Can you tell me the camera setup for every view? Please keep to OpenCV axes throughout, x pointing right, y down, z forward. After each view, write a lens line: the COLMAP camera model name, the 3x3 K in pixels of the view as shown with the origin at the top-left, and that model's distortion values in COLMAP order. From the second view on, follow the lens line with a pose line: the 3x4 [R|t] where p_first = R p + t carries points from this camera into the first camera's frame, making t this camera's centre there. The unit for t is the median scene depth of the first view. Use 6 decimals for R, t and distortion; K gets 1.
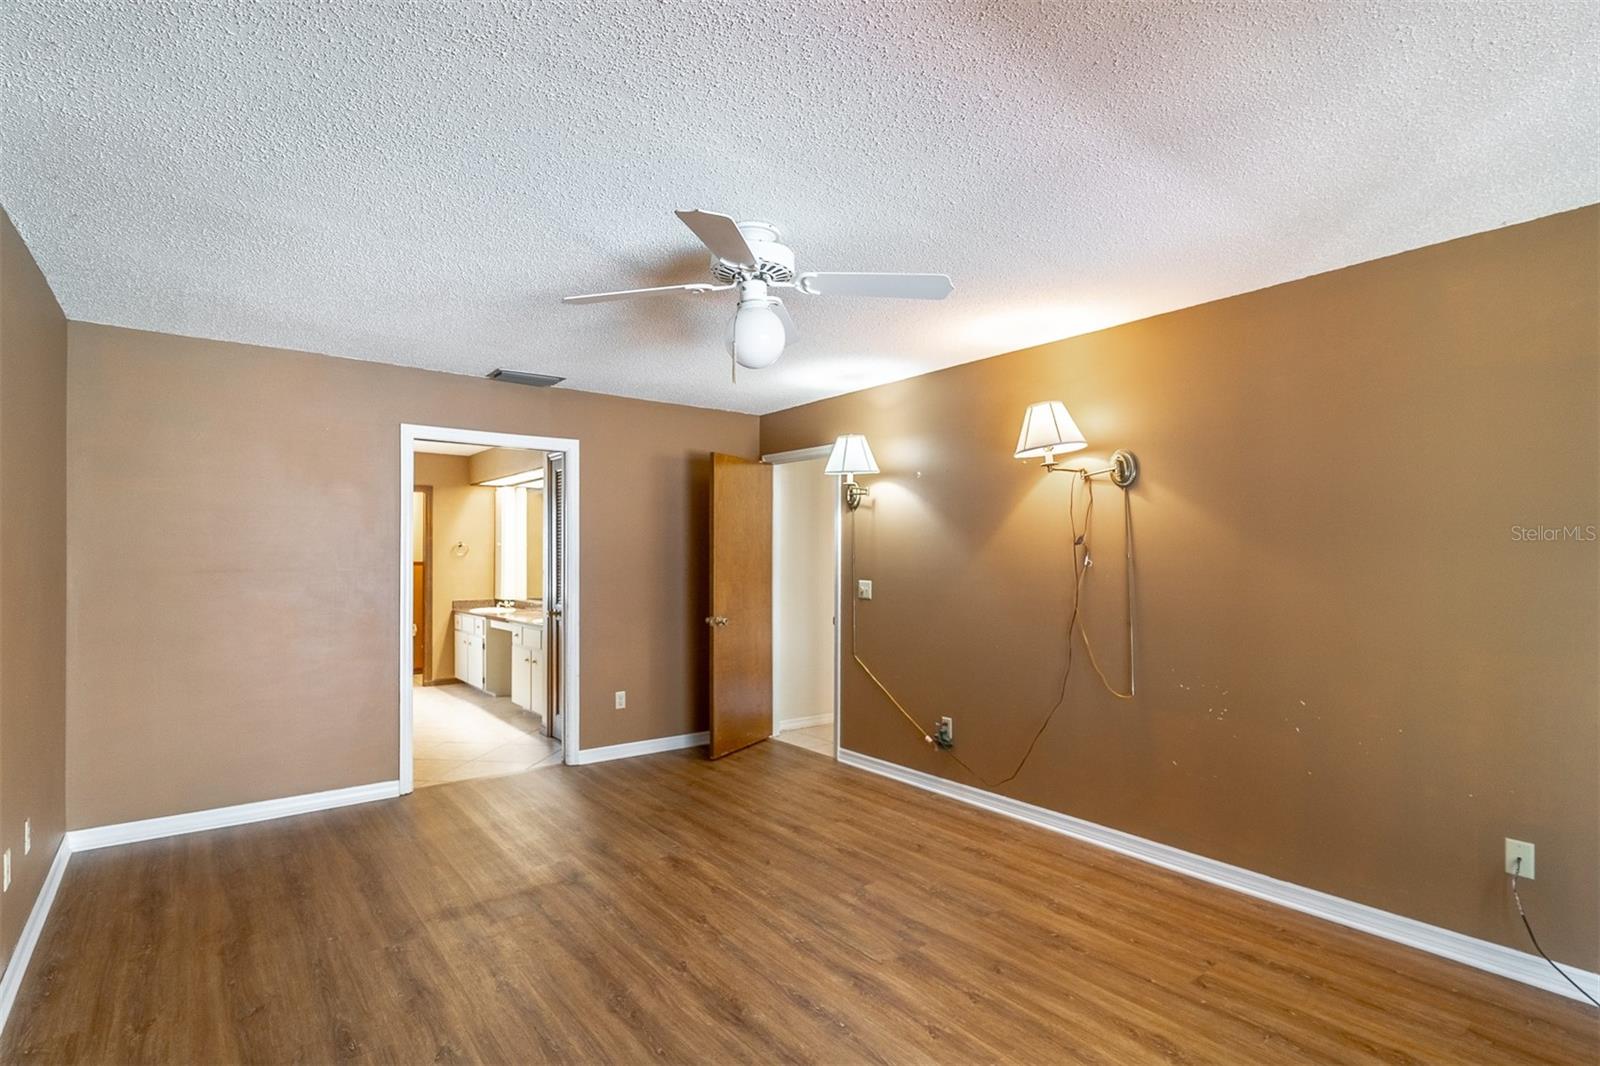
lens RADIAL K [[770.8, 0, 802.3], [0, 770.8, 545.0], [0, 0, 1]] dist [0.008245, -0.000505]
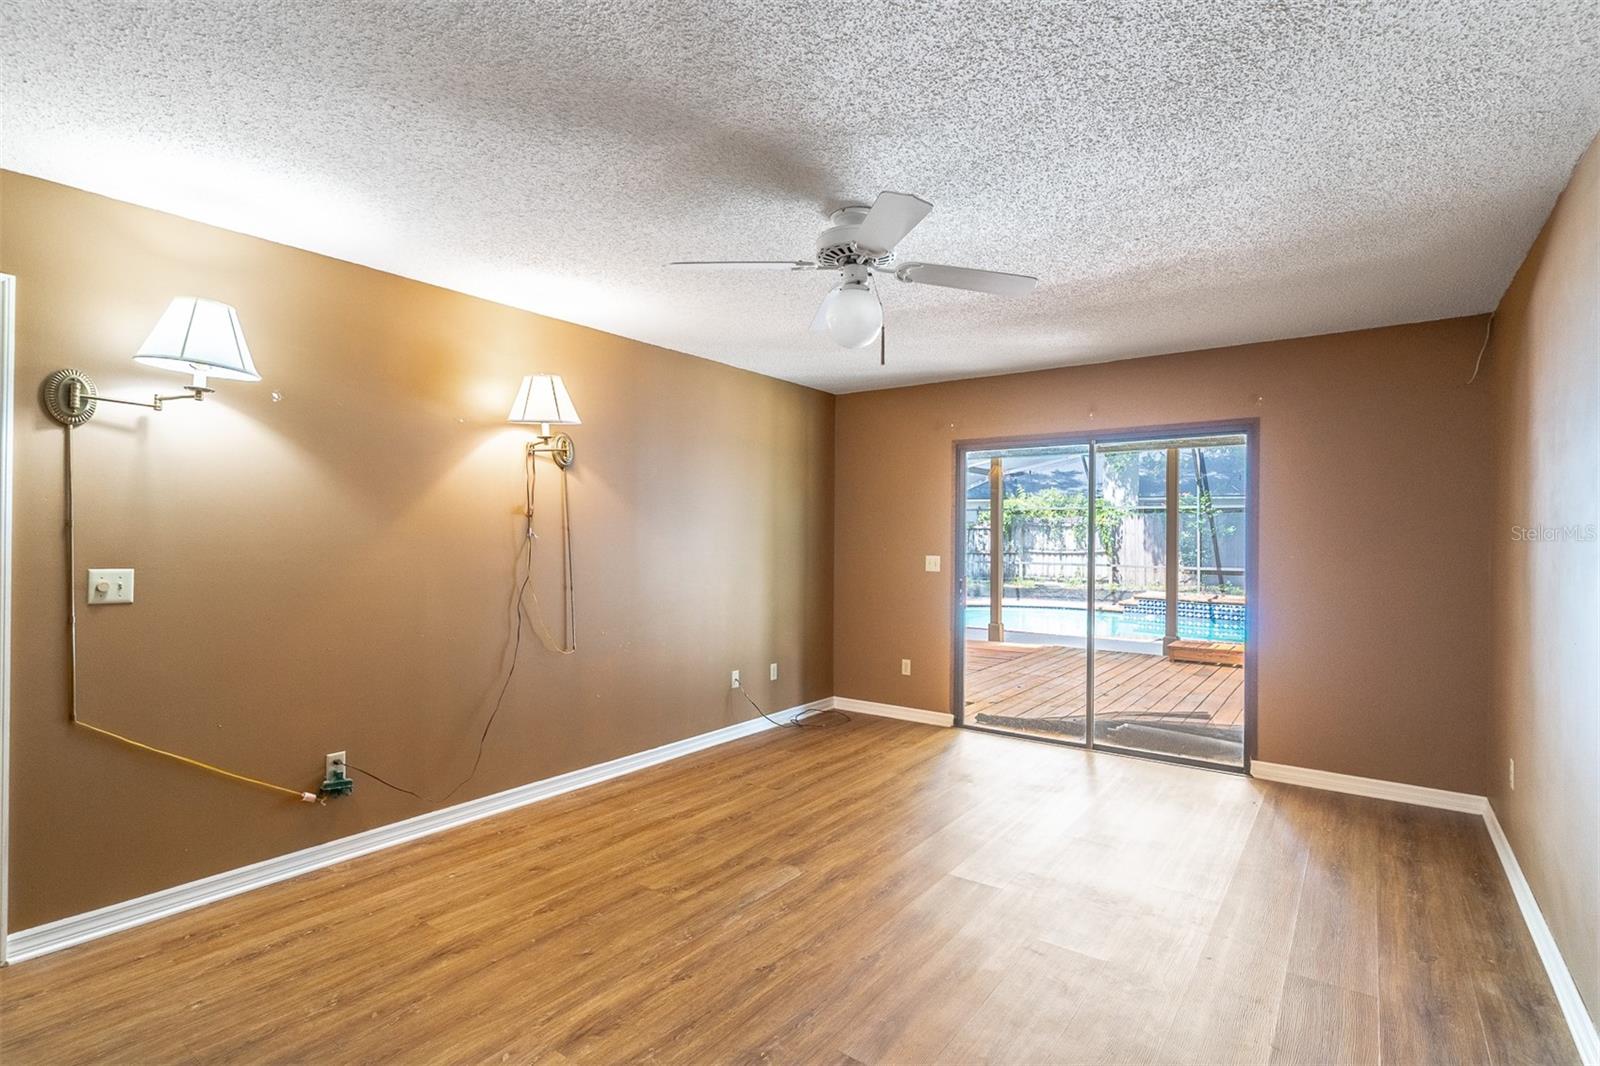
lens RADIAL K [[770.8, 0, 805.0], [0, 770.8, 544.1], [0, 0, 1]] dist [0.008245, -0.000505]
pose [[-0.269853, -0.016531, 0.962759, -0.766417], [-0.029584, 0.999523, 0.008870, 0.015490], [-0.962447, -0.026088, -0.270214, 0.980290]]
